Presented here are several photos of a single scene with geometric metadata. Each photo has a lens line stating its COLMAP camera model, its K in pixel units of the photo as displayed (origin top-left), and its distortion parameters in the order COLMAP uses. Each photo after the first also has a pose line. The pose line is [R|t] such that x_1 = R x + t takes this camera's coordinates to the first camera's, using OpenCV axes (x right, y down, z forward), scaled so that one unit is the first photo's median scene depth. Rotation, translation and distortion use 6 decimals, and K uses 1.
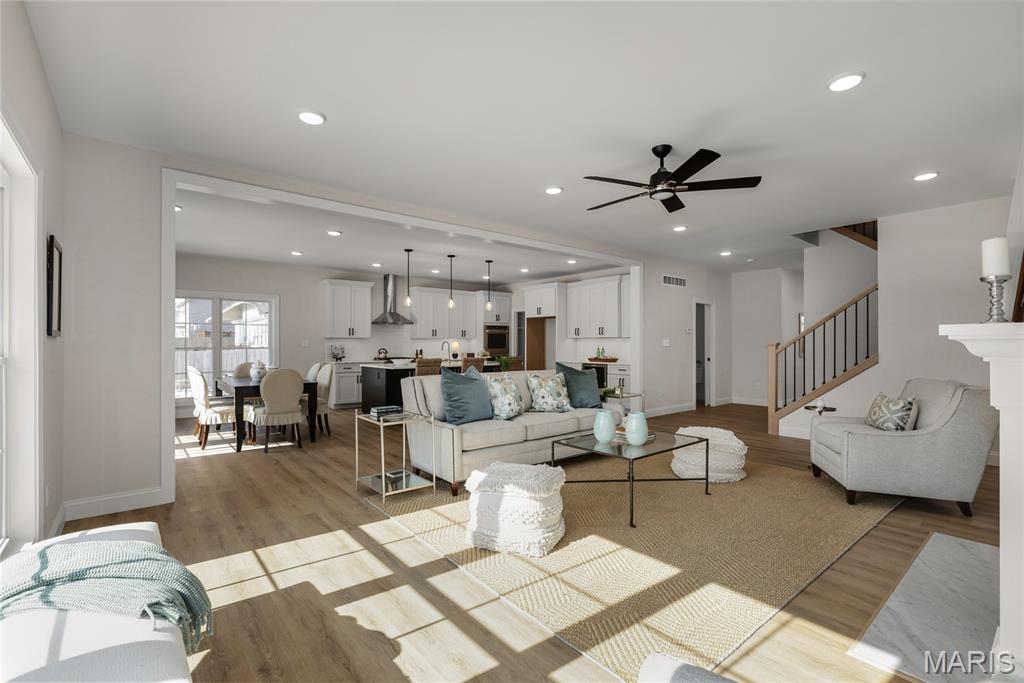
lens RADIAL K [[465.7, 0, 509.5], [0, 465.7, 341.1], [0, 0, 1]] dist [-0.001820, 0.000680]
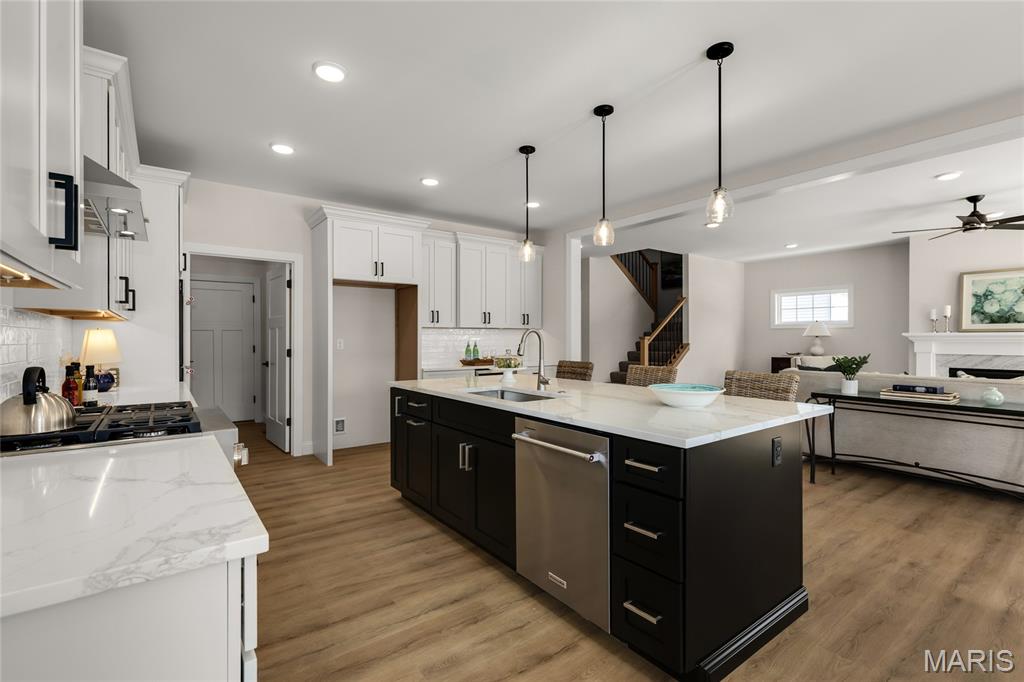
lens RADIAL K [[465.7, 0, 509.5], [0, 465.7, 340.6], [0, 0, 1]] dist [-0.001820, 0.000680]
pose [[0.051794, -0.005630, 0.998642, -0.413548], [-0.004268, 0.999974, 0.005859, 0.005811], [-0.998649, -0.004566, 0.051769, 0.846007]]
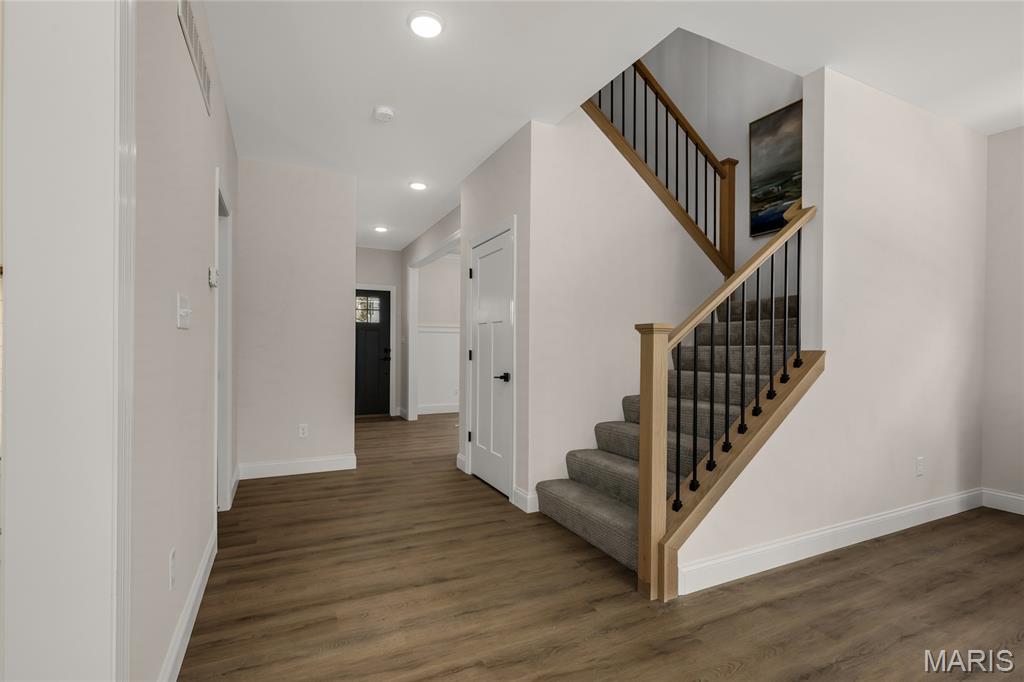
lens RADIAL K [[477.7, 0, 514.9], [0, 477.7, 346.3], [0, 0, 1]] dist [0.000779, 0.000260]
pose [[0.226723, 0.001099, 0.973959, 0.136045], [-0.014296, 0.999895, 0.002200, 0.013457], [-0.973854, -0.014422, 0.226715, 0.675132]]
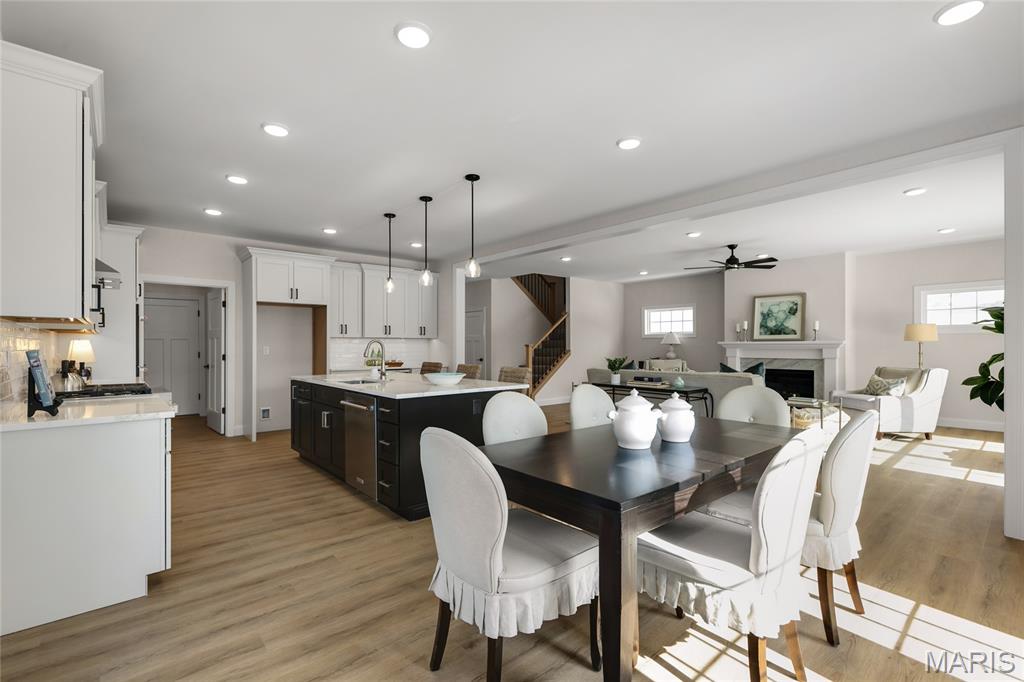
lens RADIAL K [[459.4, 0, 509.1], [0, 459.4, 346.9], [0, 0, 1]] dist [-0.002592, -0.000325]
pose [[-0.022515, -0.002800, 0.999743, -0.576124], [-0.004062, 0.999988, 0.002709, 0.005190], [-0.999738, -0.004000, -0.022526, 0.724509]]
